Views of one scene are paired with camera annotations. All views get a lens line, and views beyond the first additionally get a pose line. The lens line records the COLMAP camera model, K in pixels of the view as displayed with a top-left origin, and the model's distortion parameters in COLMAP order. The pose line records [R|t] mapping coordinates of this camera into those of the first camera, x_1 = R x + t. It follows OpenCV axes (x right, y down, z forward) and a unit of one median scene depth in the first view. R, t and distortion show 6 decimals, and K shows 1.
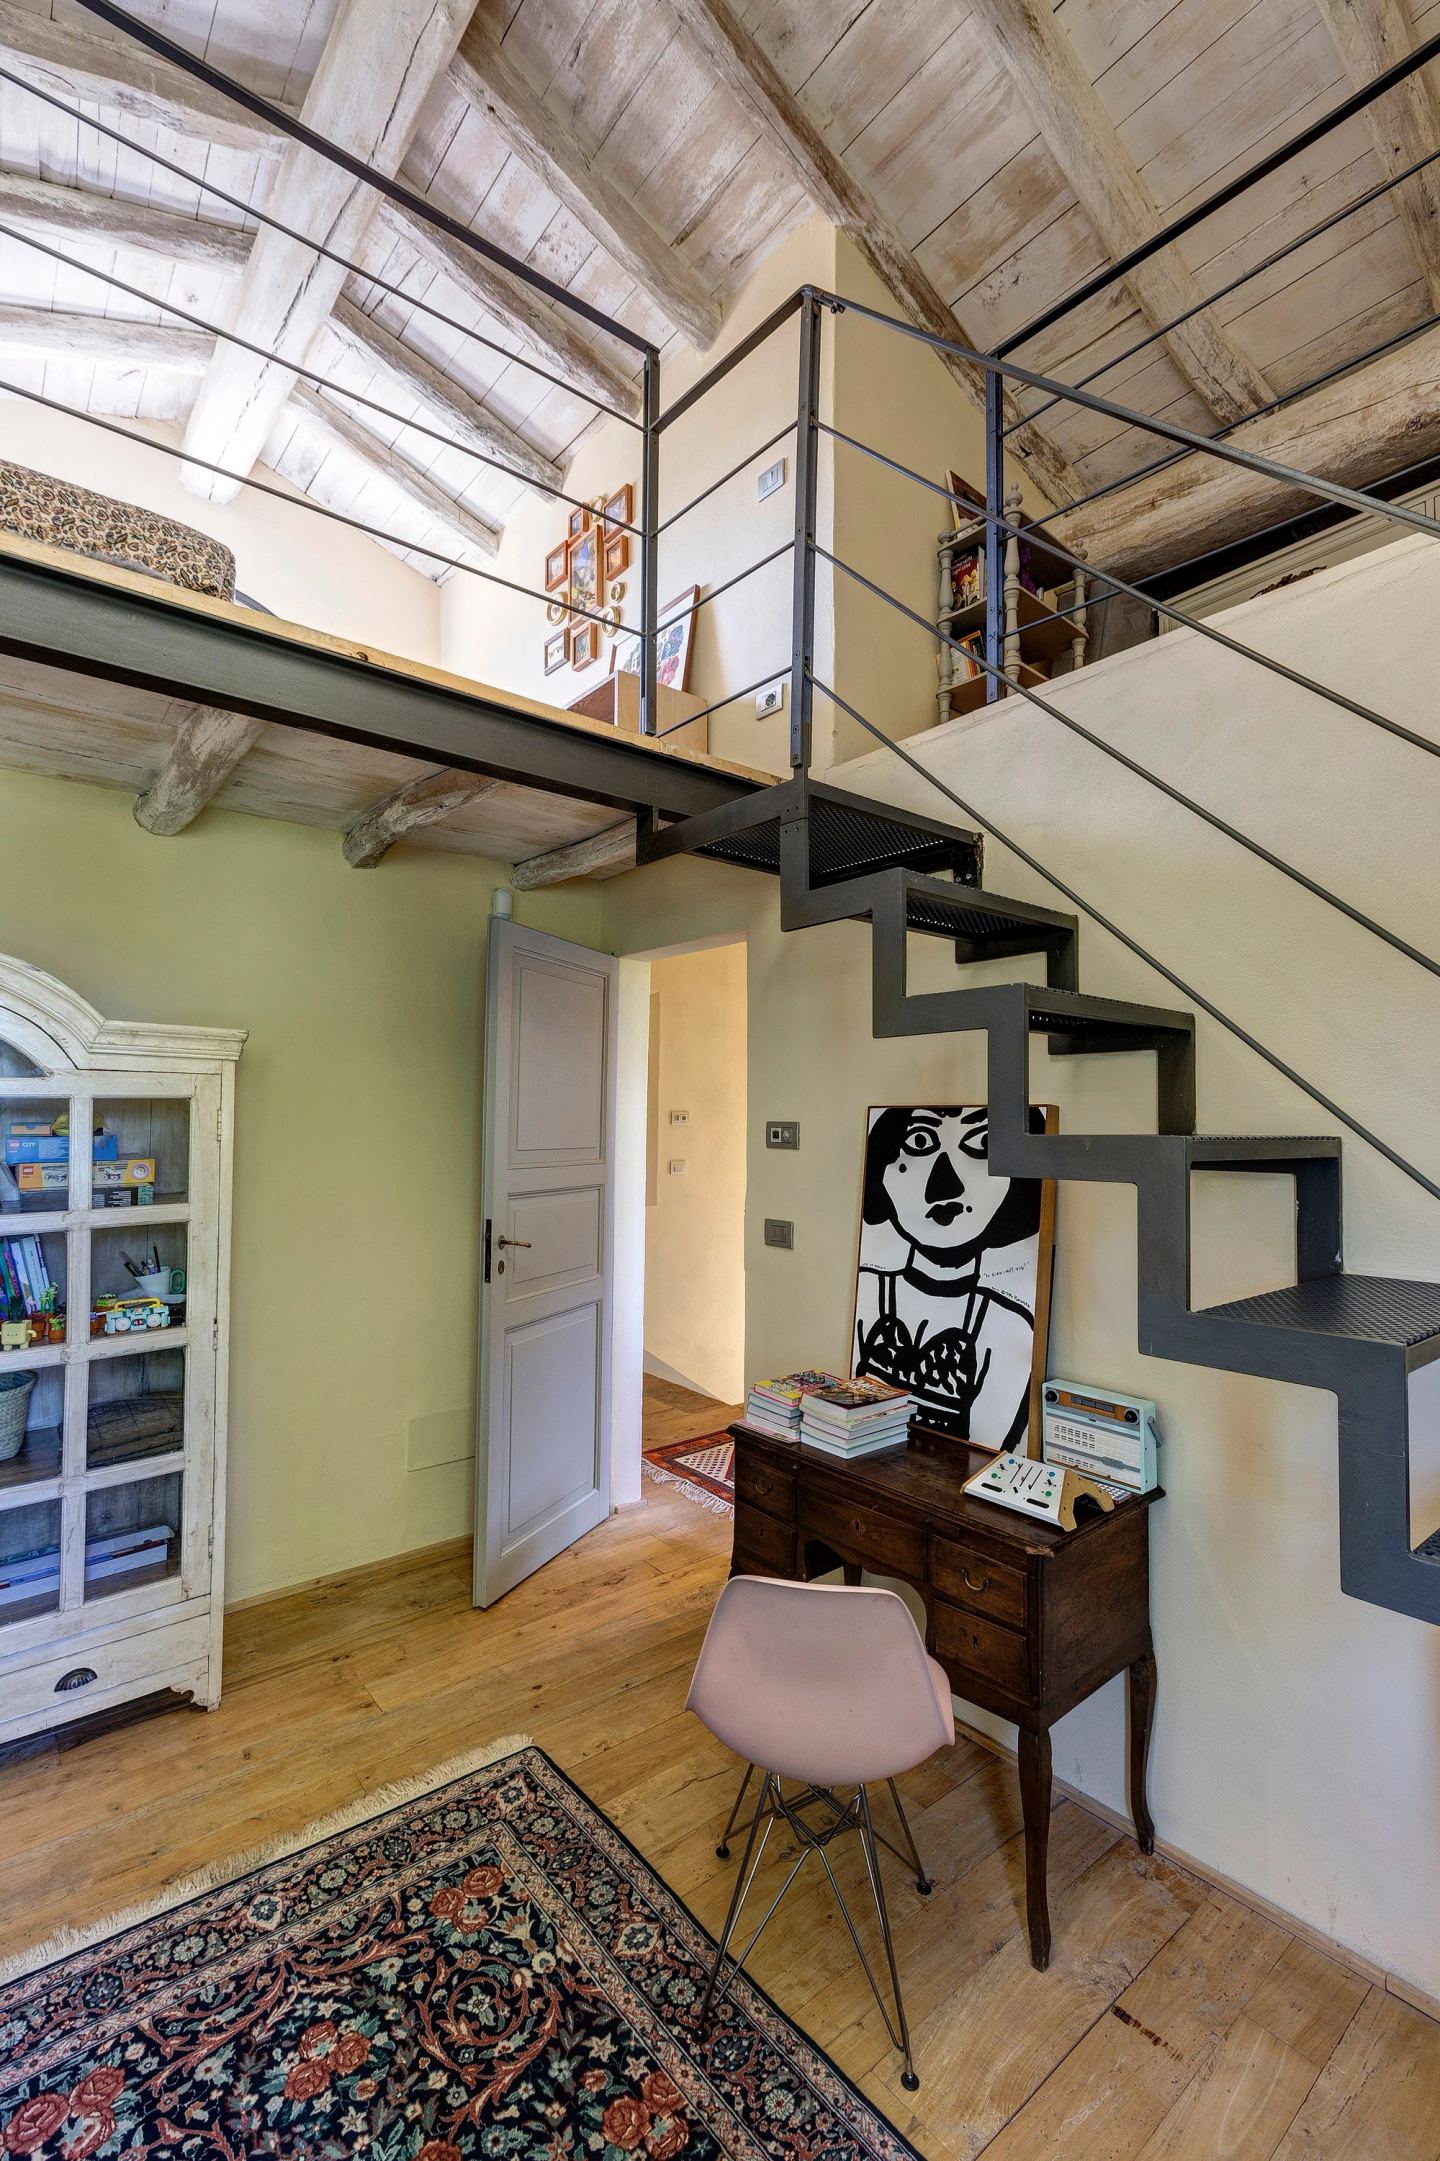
lens RADIAL K [[1007.8, 0, 794.2], [0, 1007.8, 1077.7], [0, 0, 1]] dist [-0.005190, -0.000747]
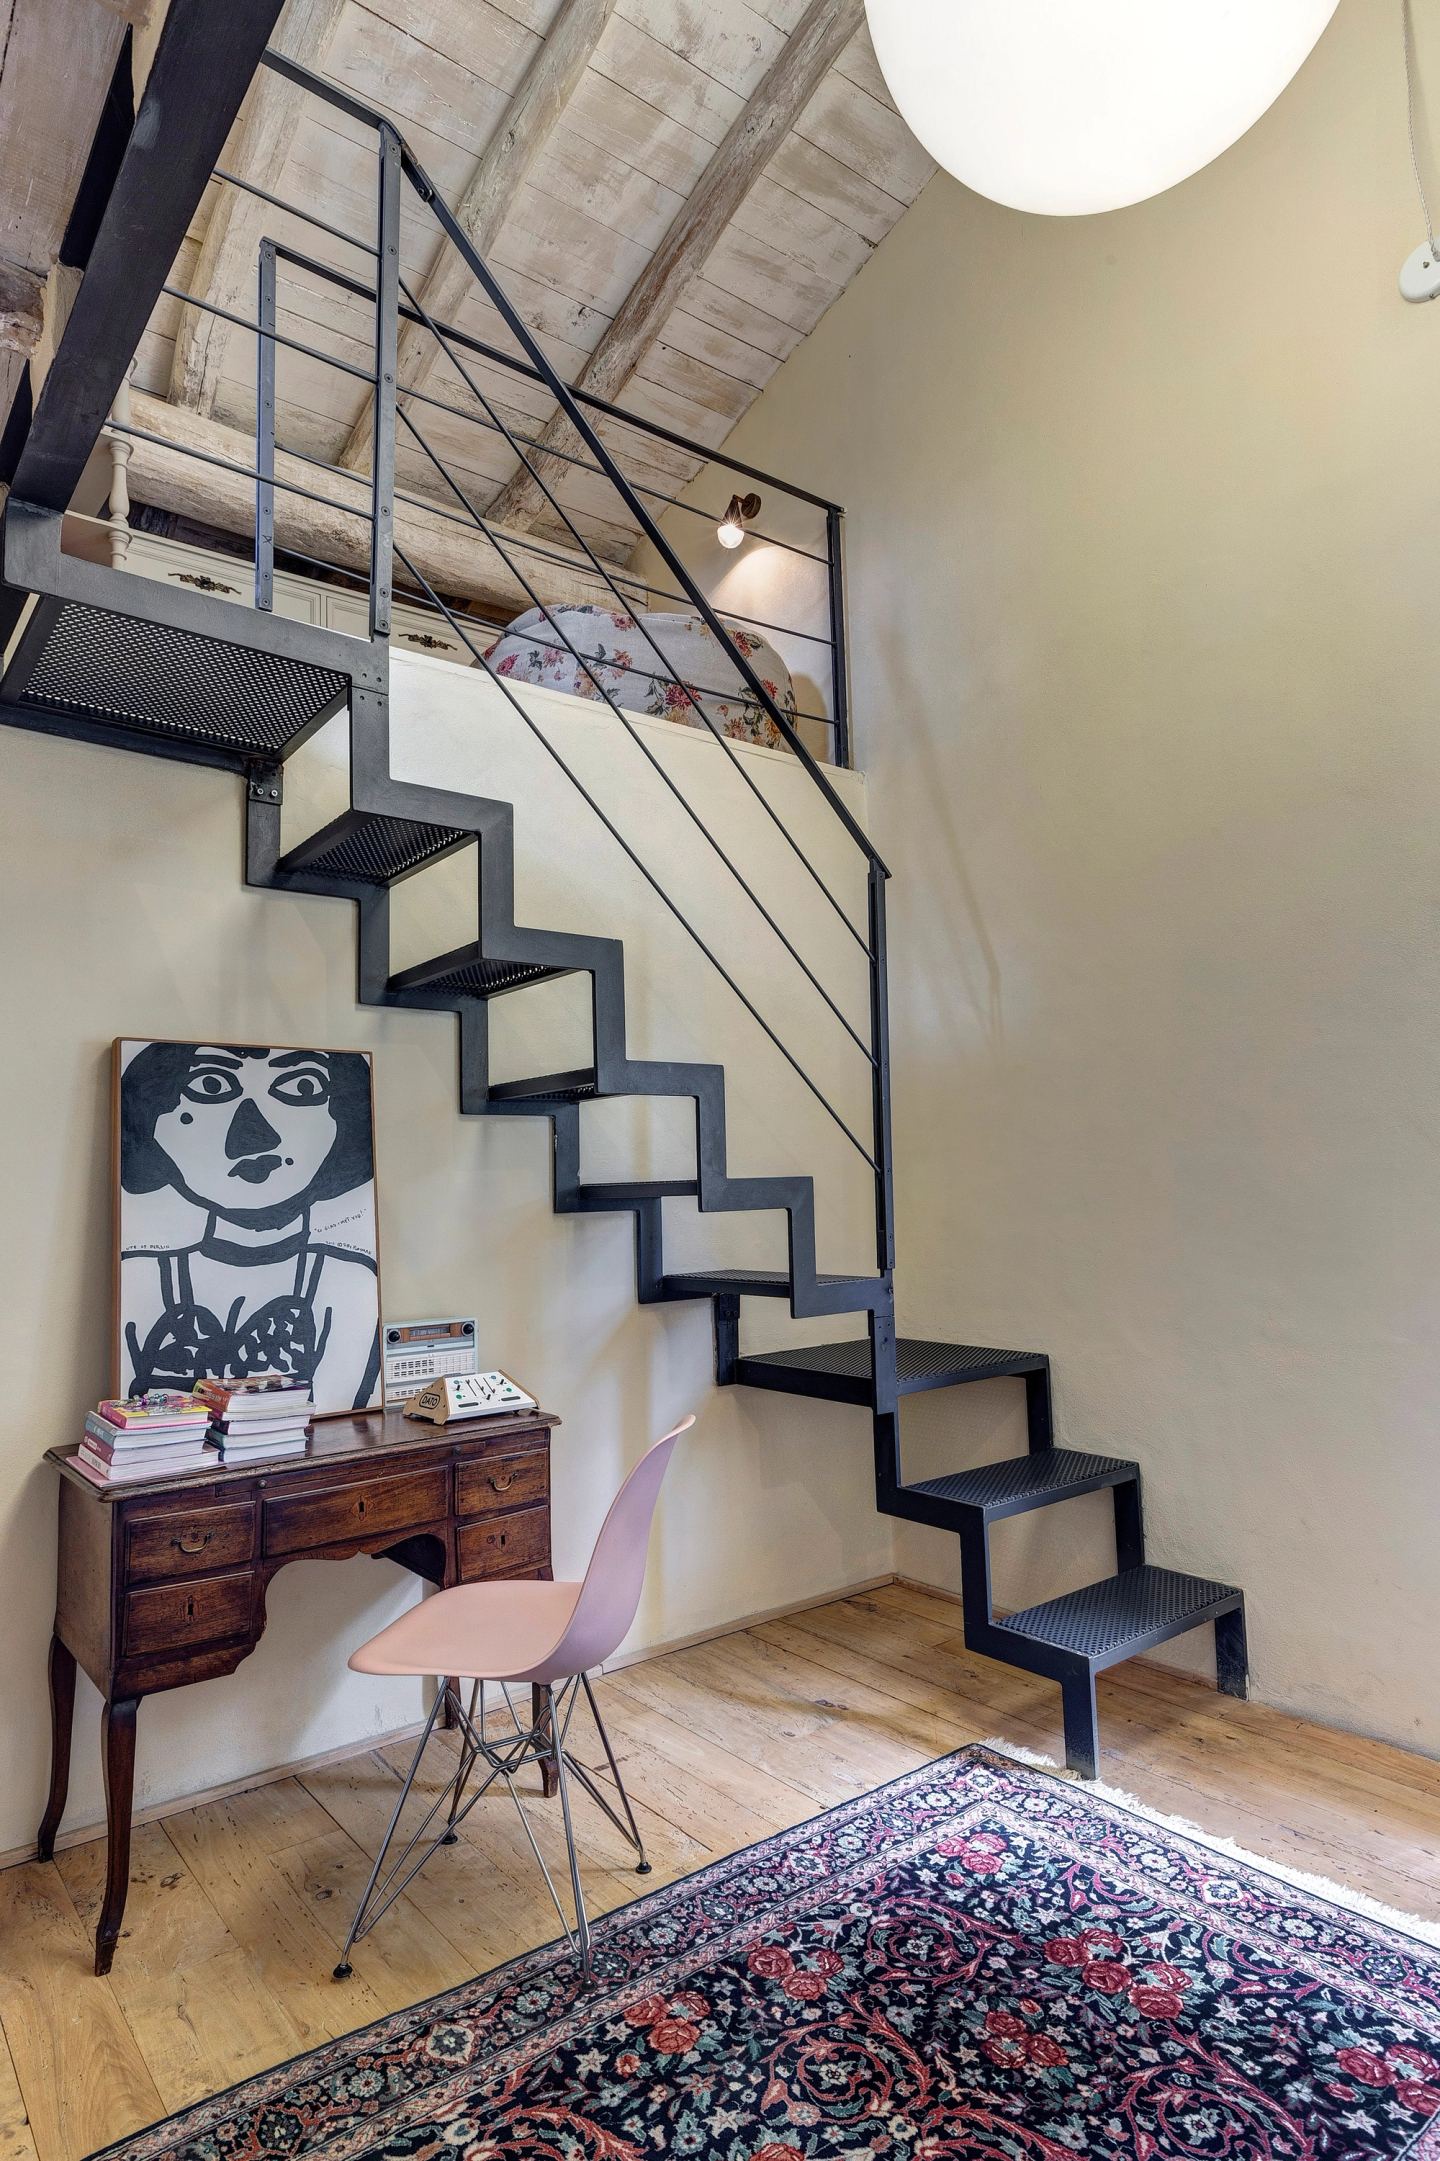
lens RADIAL K [[1200.1, 0, 707.1], [0, 1200.1, 1093.2], [0, 0, 1]] dist [0.004320, -0.000673]
pose [[0.010432, 0.073826, 0.997217, -0.940108], [-0.008292, 0.997243, -0.073741, 0.153747], [-0.999911, -0.007500, 0.011016, 0.653237]]
